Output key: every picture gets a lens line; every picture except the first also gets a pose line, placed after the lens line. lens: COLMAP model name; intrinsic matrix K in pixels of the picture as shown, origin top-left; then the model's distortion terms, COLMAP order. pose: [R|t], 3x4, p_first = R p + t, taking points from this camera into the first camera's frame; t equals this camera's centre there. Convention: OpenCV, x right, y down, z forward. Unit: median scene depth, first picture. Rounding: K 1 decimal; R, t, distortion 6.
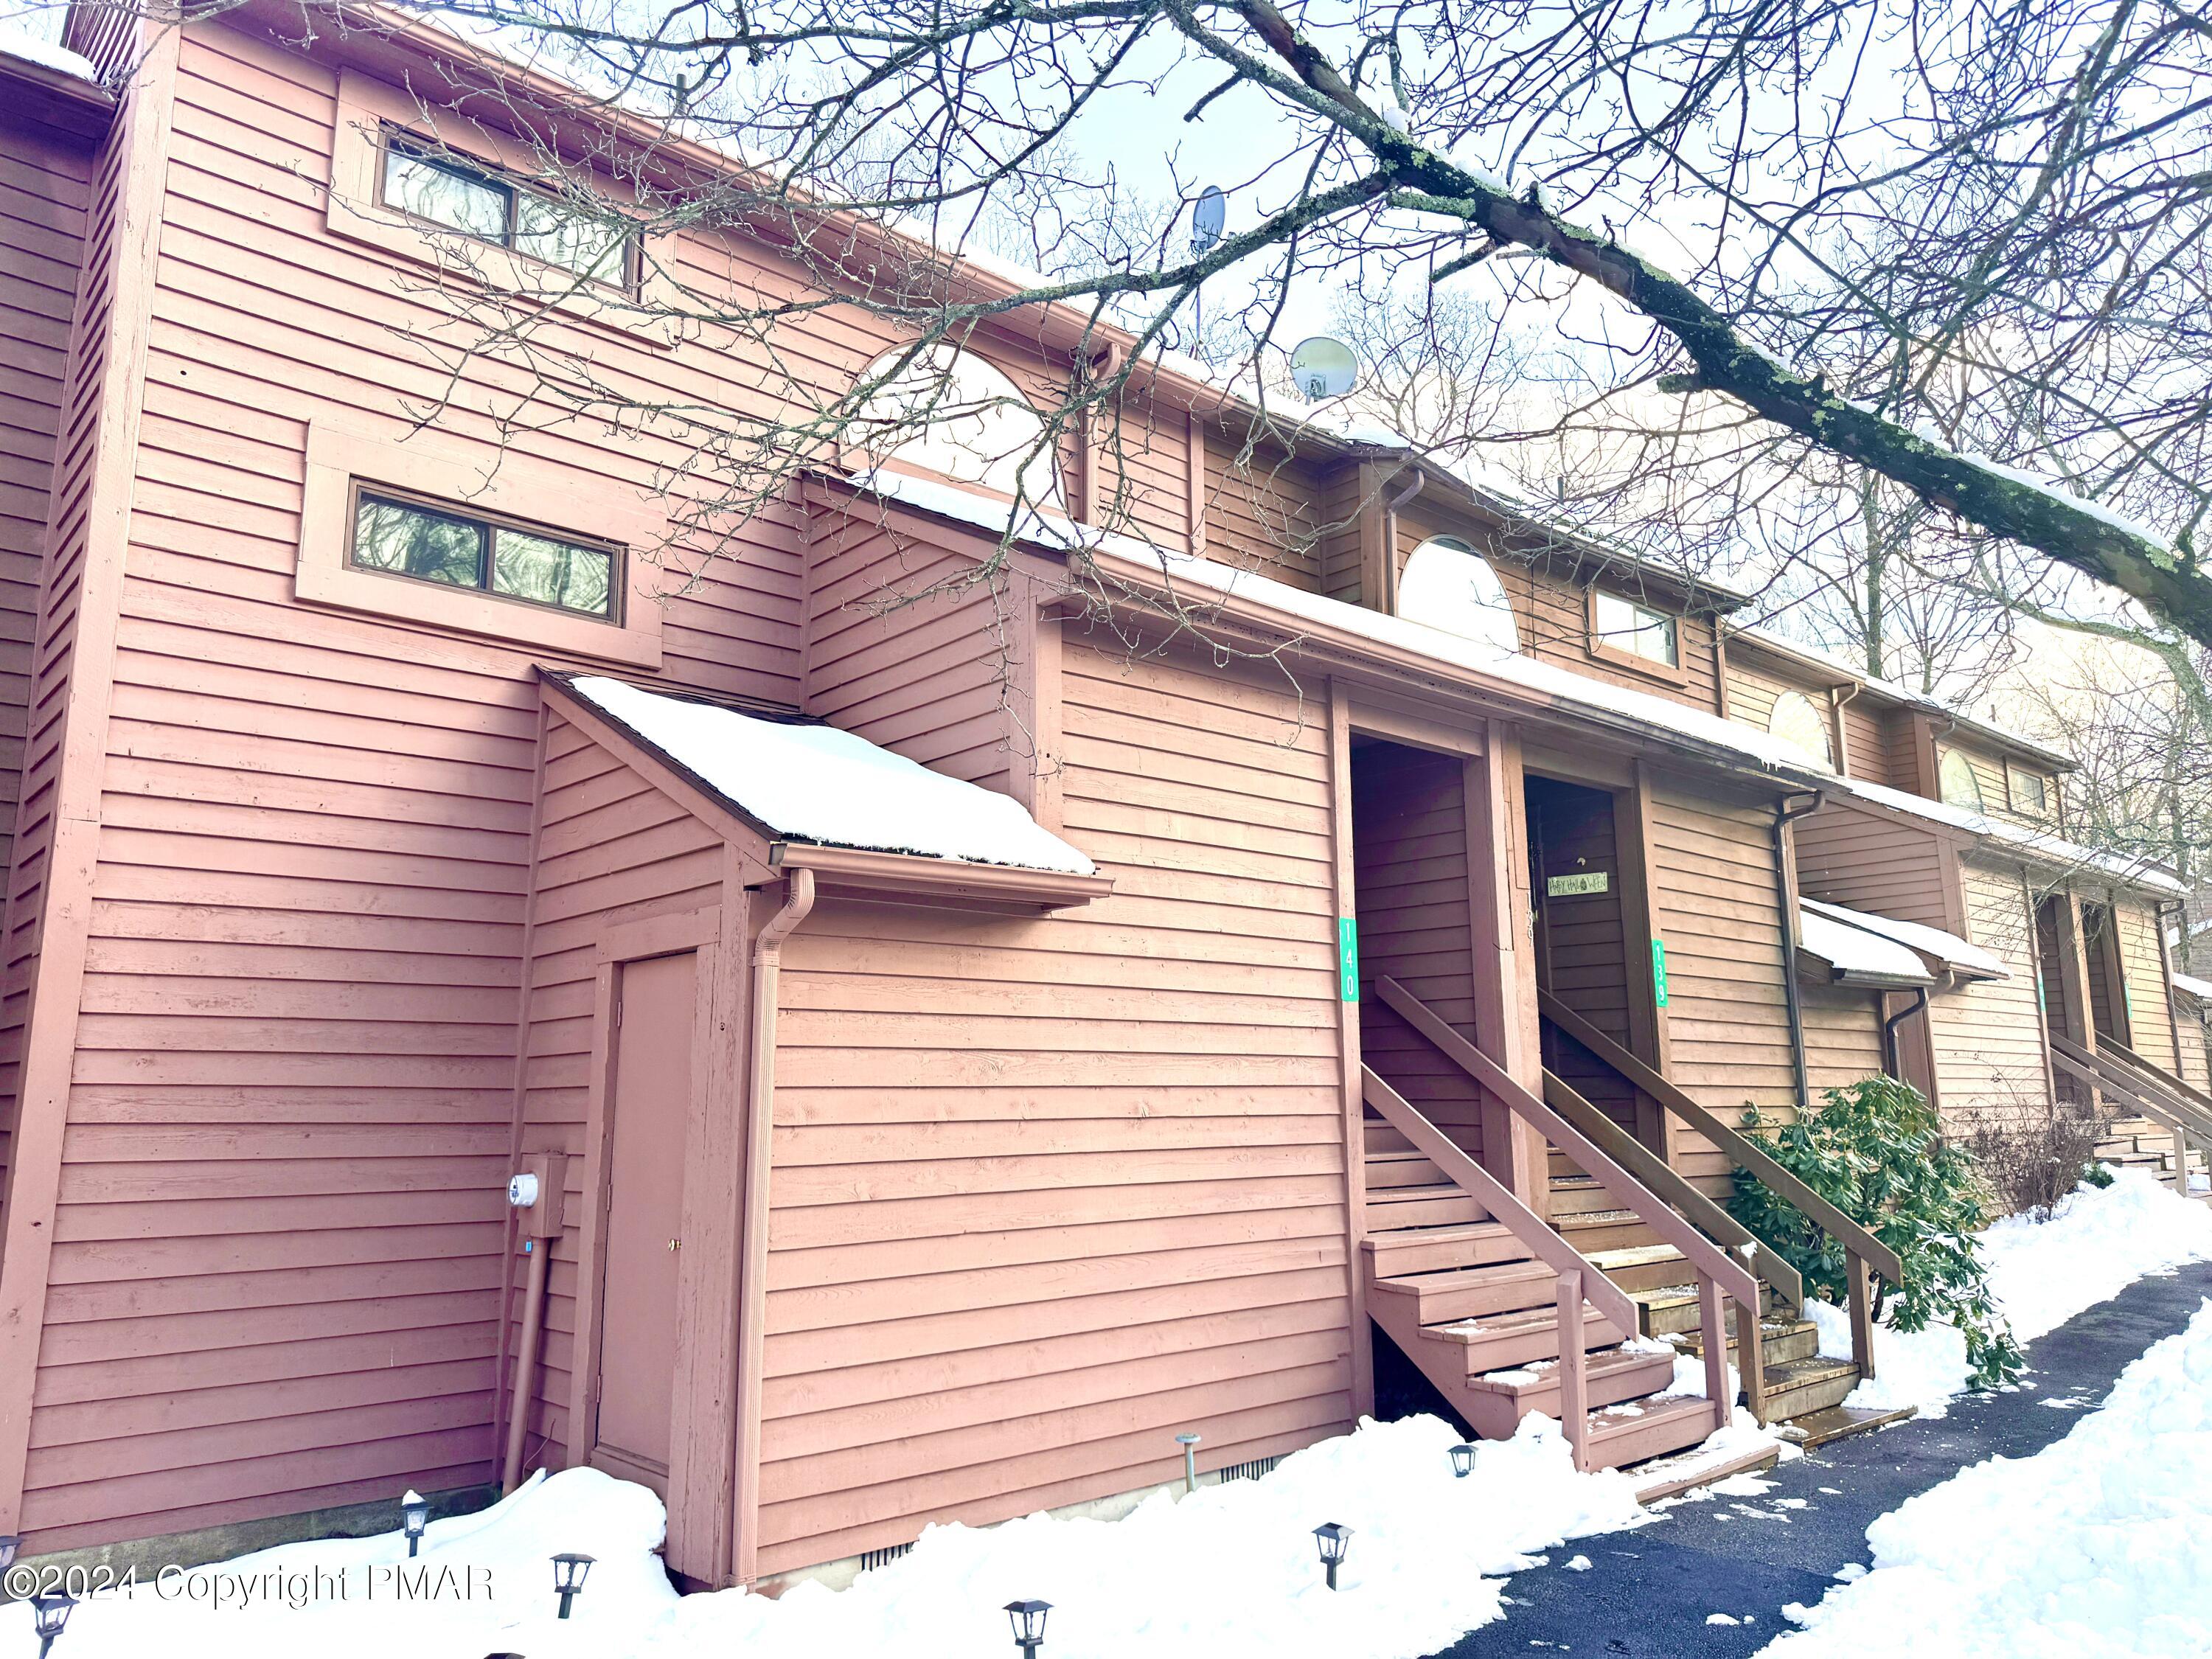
lens RADIAL K [[1541.4, 0, 1092.7], [0, 1541.4, 810.8], [0, 0, 1]] dist [0.065883, -0.086525]
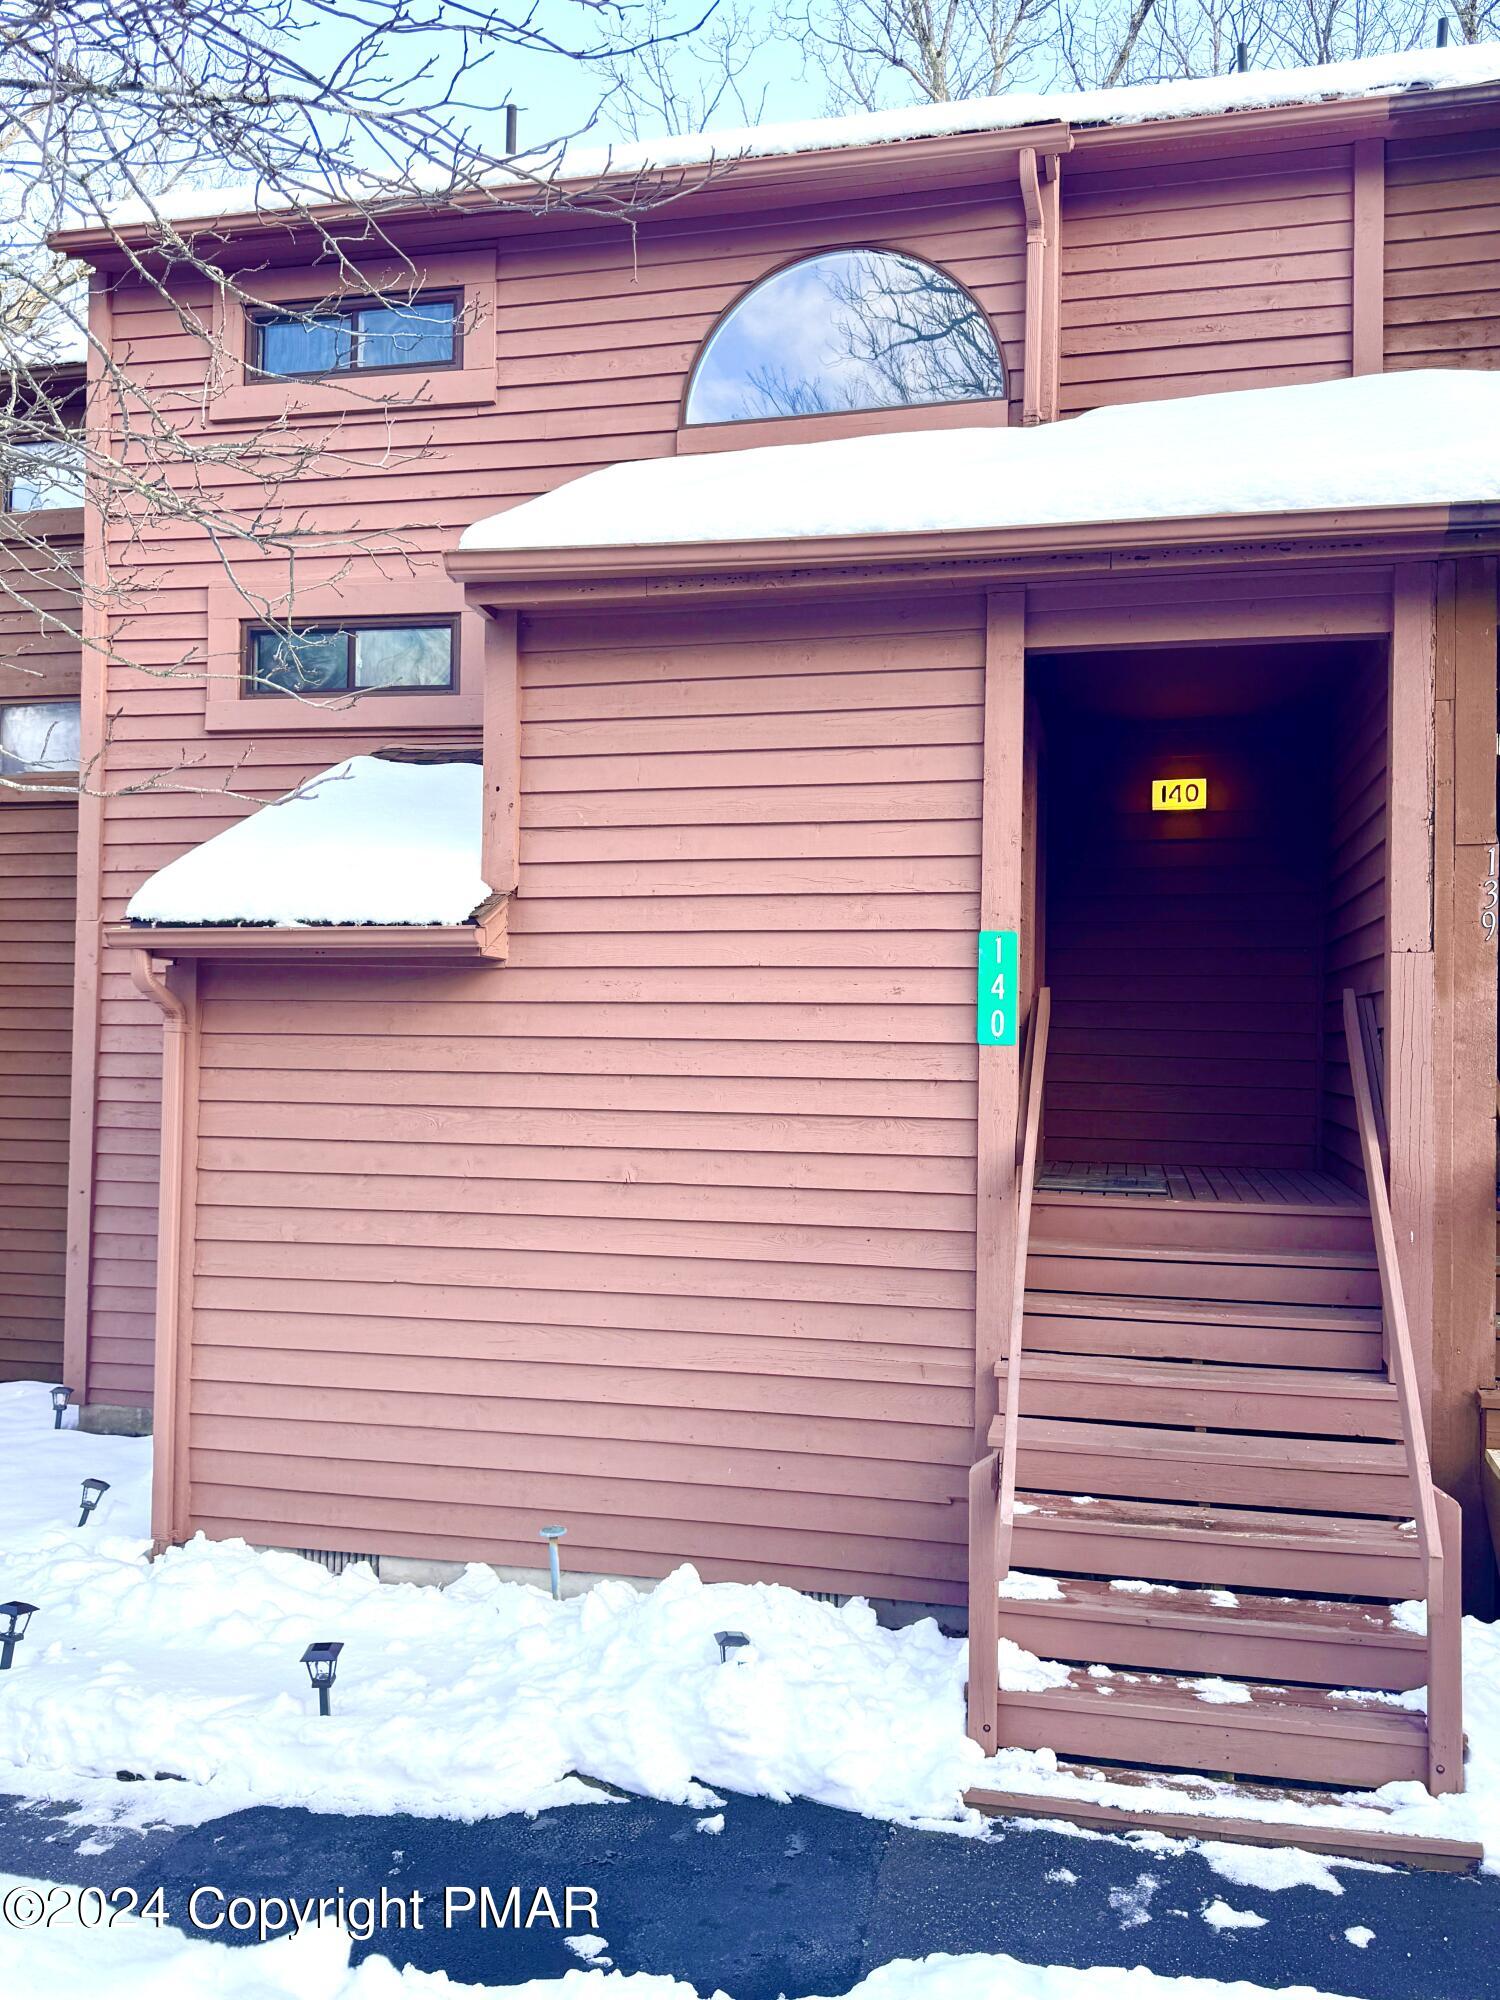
lens RADIAL K [[1616.9, 0, 750.0], [0, 1616.9, 1000.0], [0, 0, 1]] dist [0.124532, -0.184534]
pose [[0.579470, -0.003345, -0.814987, 0.875227], [0.131904, 0.987193, 0.089734, 0.021270], [0.804249, -0.159498, 0.572489, 0.563855]]
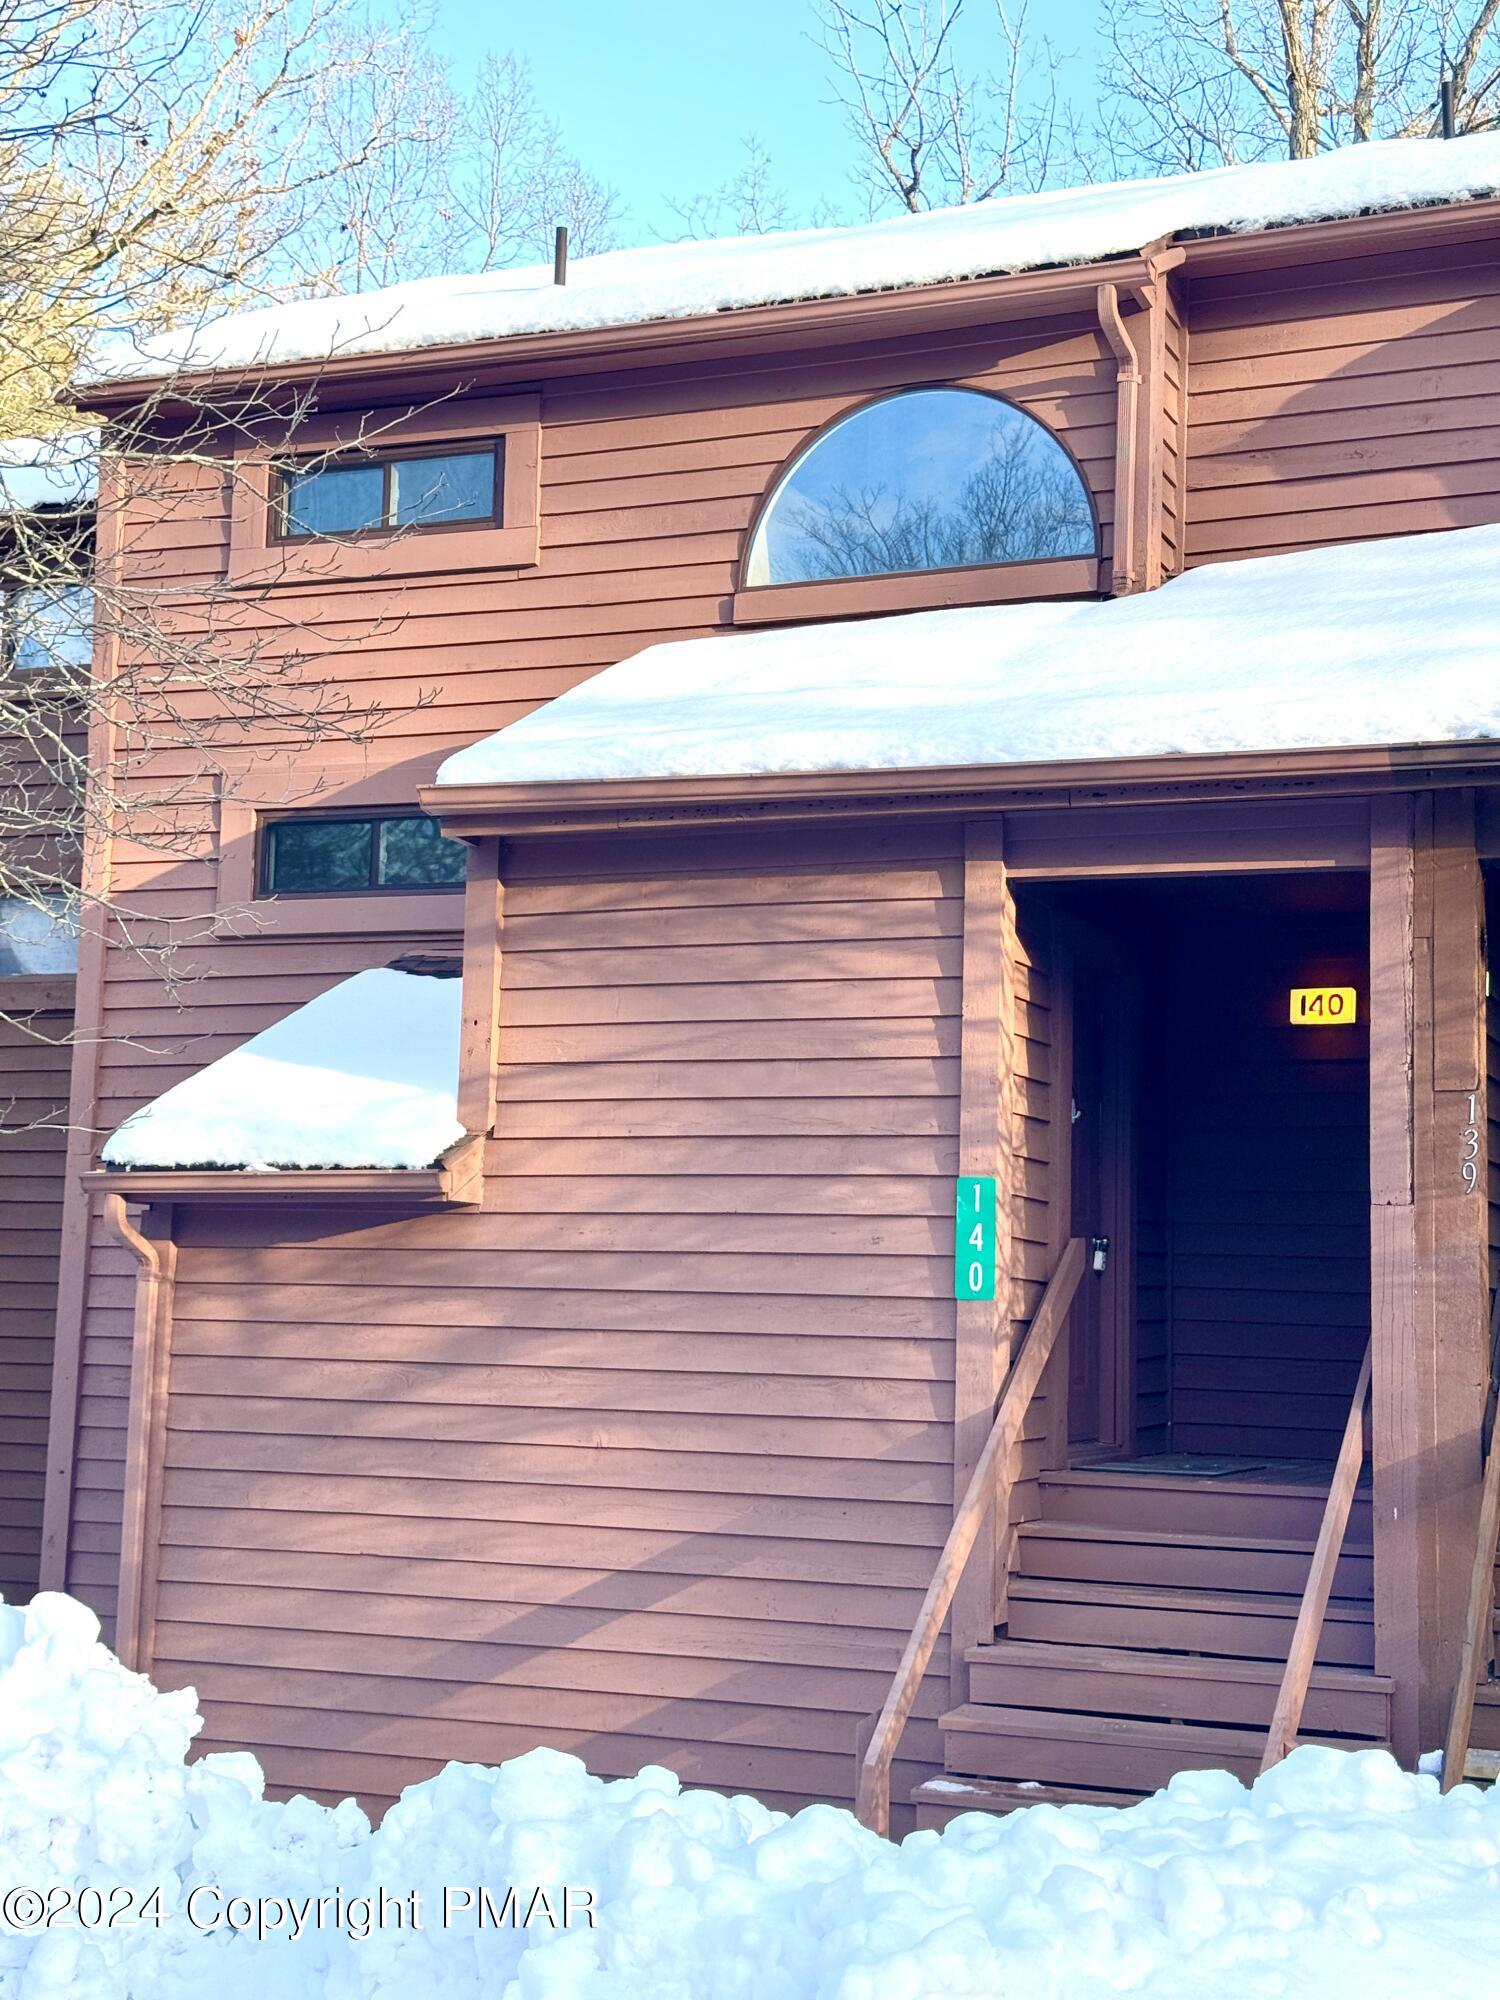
lens RADIAL K [[2754.3, 0, 750.0], [0, 2754.3, 1000.0], [0, 0, 1]] dist [0.133144, -0.006928]
pose [[0.435986, -0.081300, -0.896274, 1.477151], [0.137834, 0.990194, -0.022771, 0.007318], [0.889336, -0.113609, 0.442916, 0.465557]]
